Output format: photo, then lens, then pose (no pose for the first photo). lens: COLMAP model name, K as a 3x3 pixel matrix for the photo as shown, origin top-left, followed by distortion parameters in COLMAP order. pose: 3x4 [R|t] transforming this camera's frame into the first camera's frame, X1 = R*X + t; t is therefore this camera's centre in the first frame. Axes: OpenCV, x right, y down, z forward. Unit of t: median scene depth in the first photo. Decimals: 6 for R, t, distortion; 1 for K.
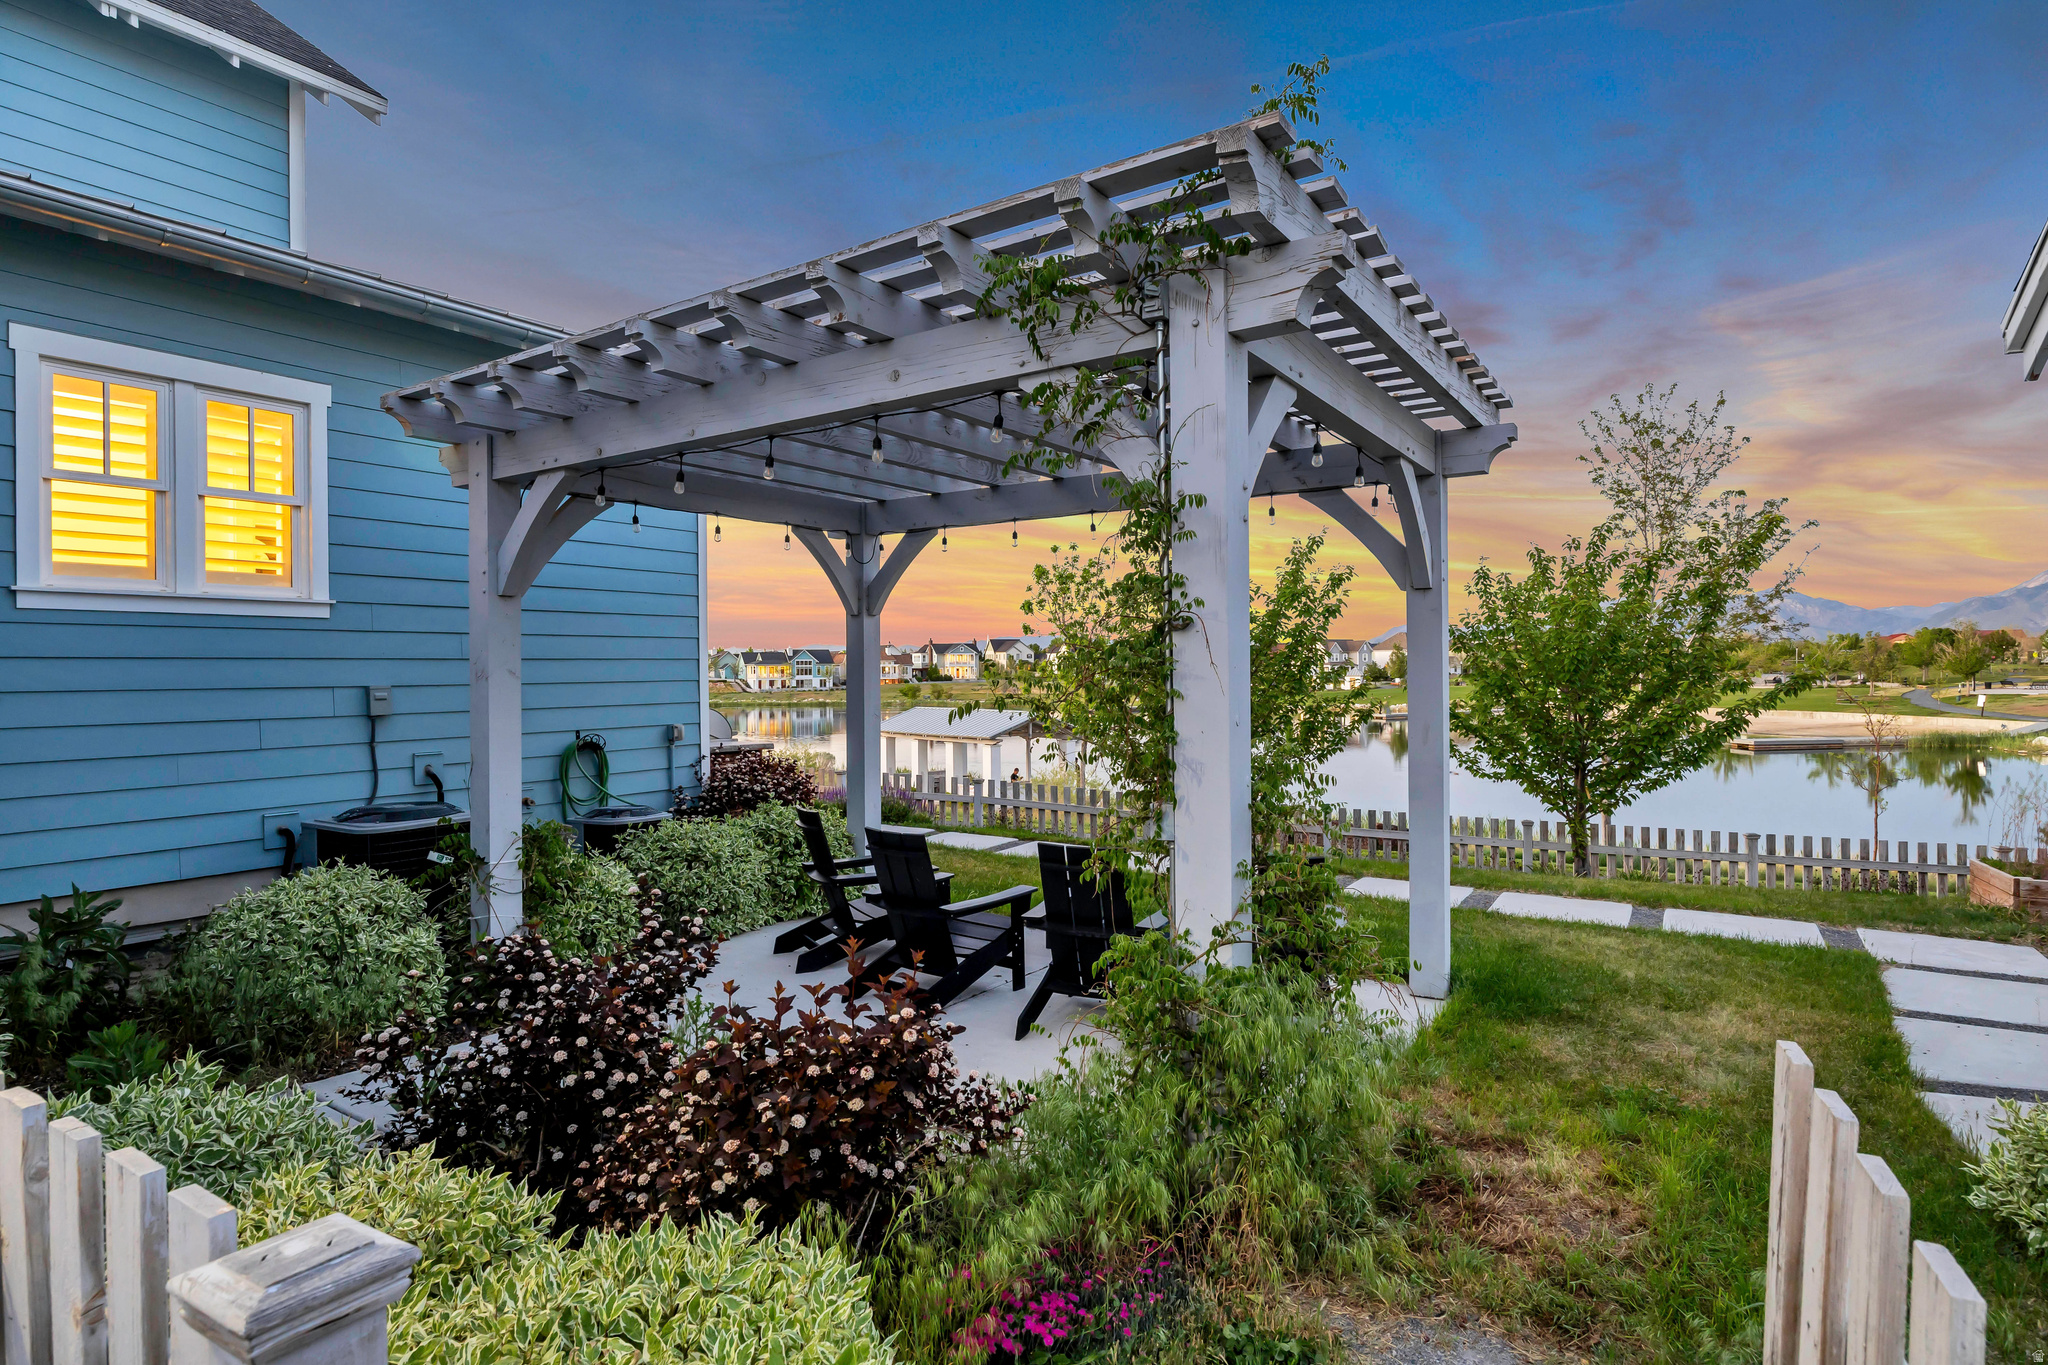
lens RADIAL K [[1052.5, 0, 1024.0], [0, 1052.5, 682.5], [0, 0, 1]] dist [0.003245, -0.012999]
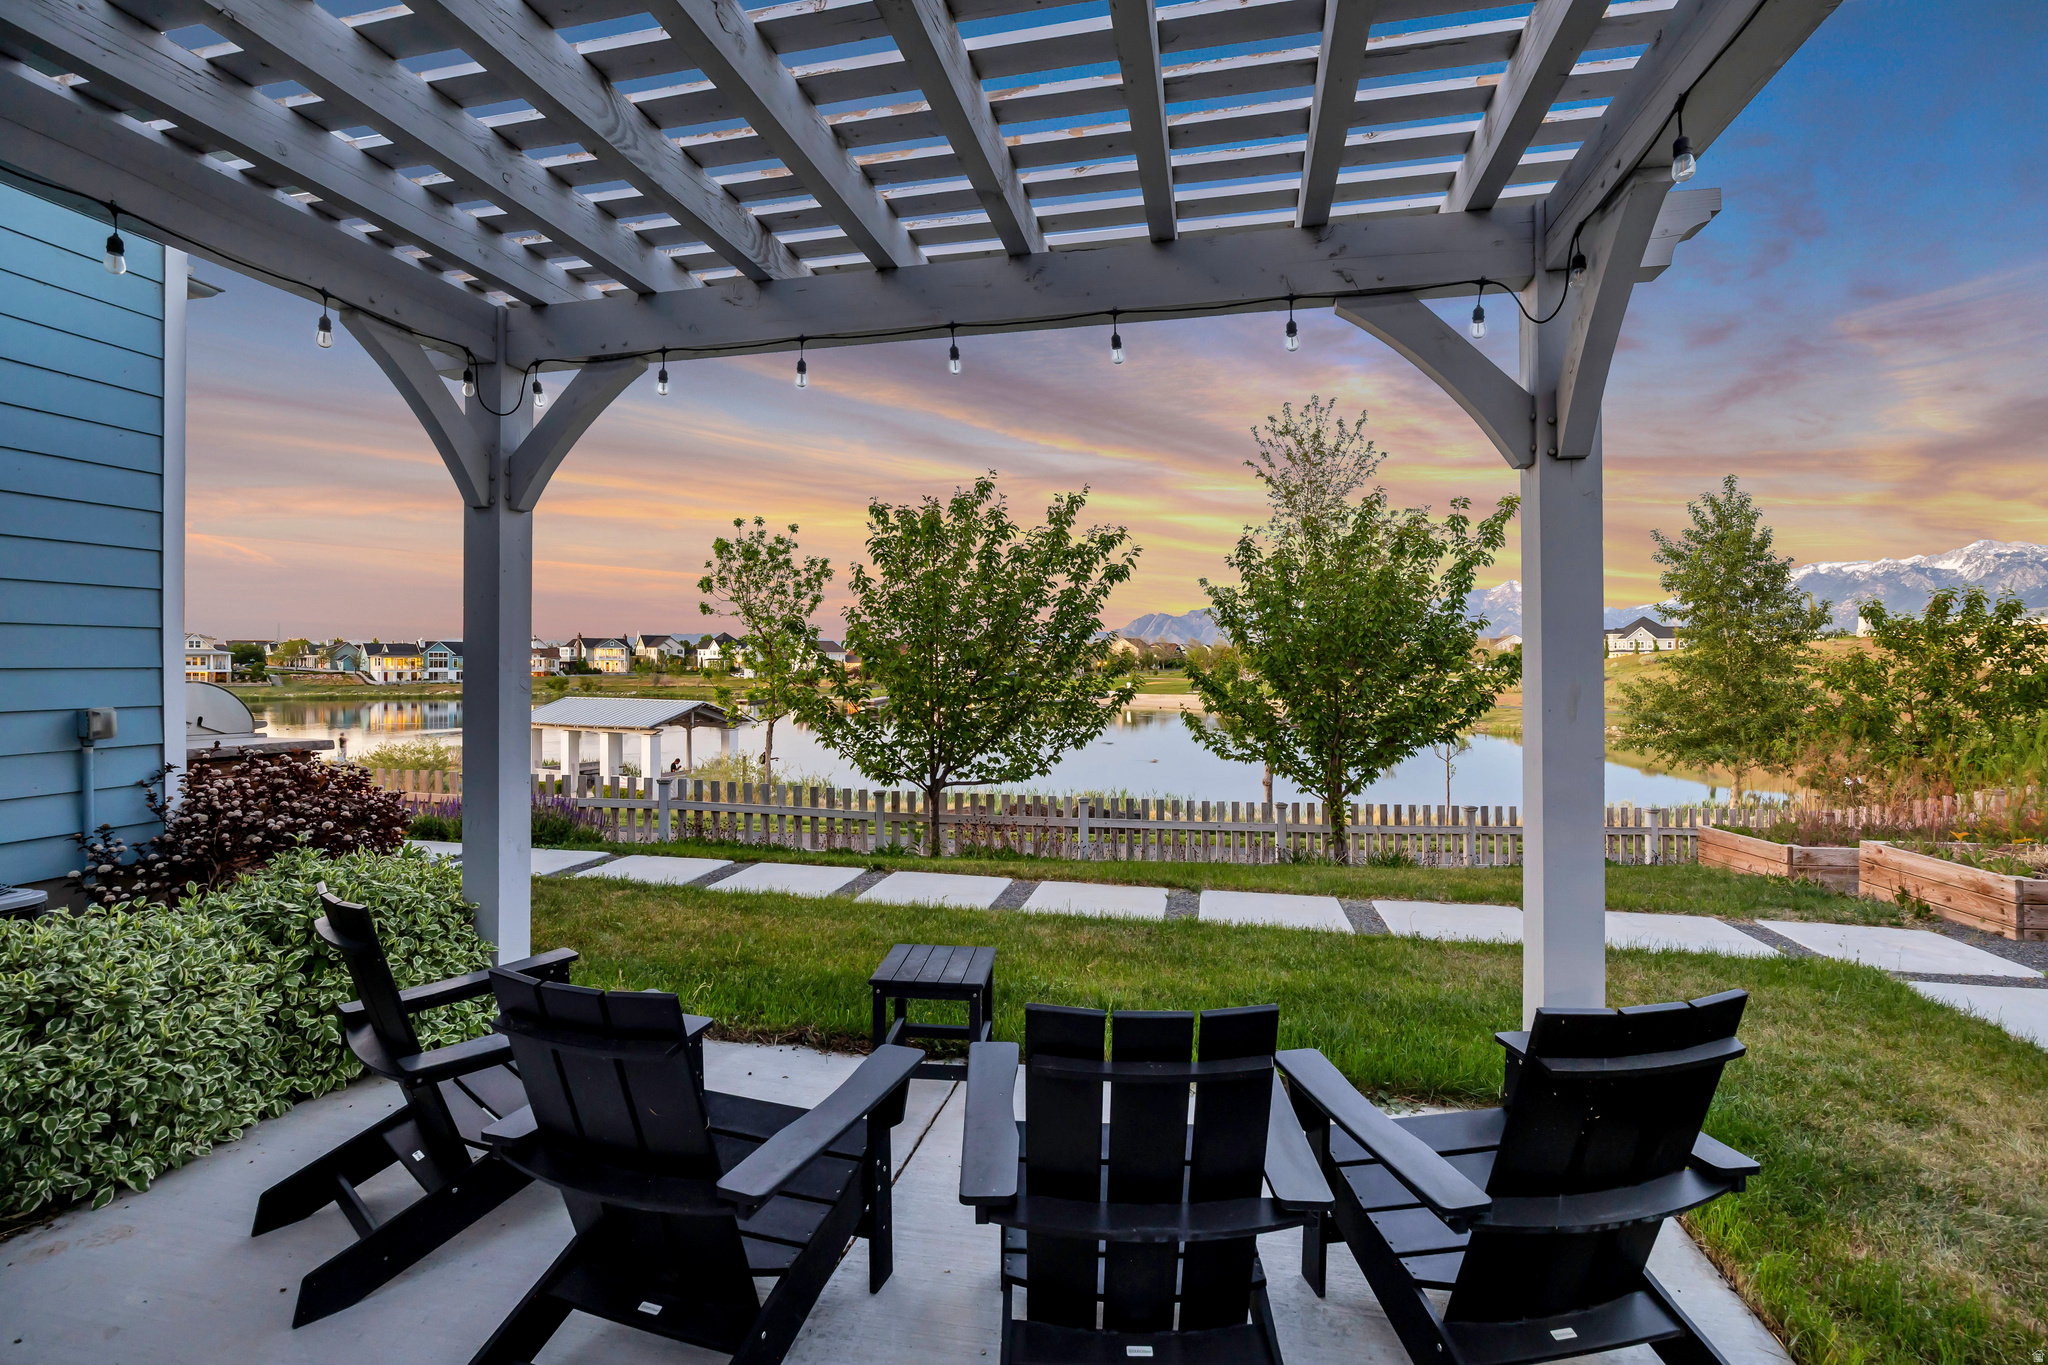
lens RADIAL K [[907.8, 0, 1021.8], [0, 907.8, 666.7], [0, 0, 1]] dist [-0.015024, 0.000489]
pose [[0.933267, 0.007389, 0.359108, -0.041498], [-0.003286, 0.999922, -0.012034, 0.015982], [-0.359169, 0.010051, 0.933219, 0.289881]]
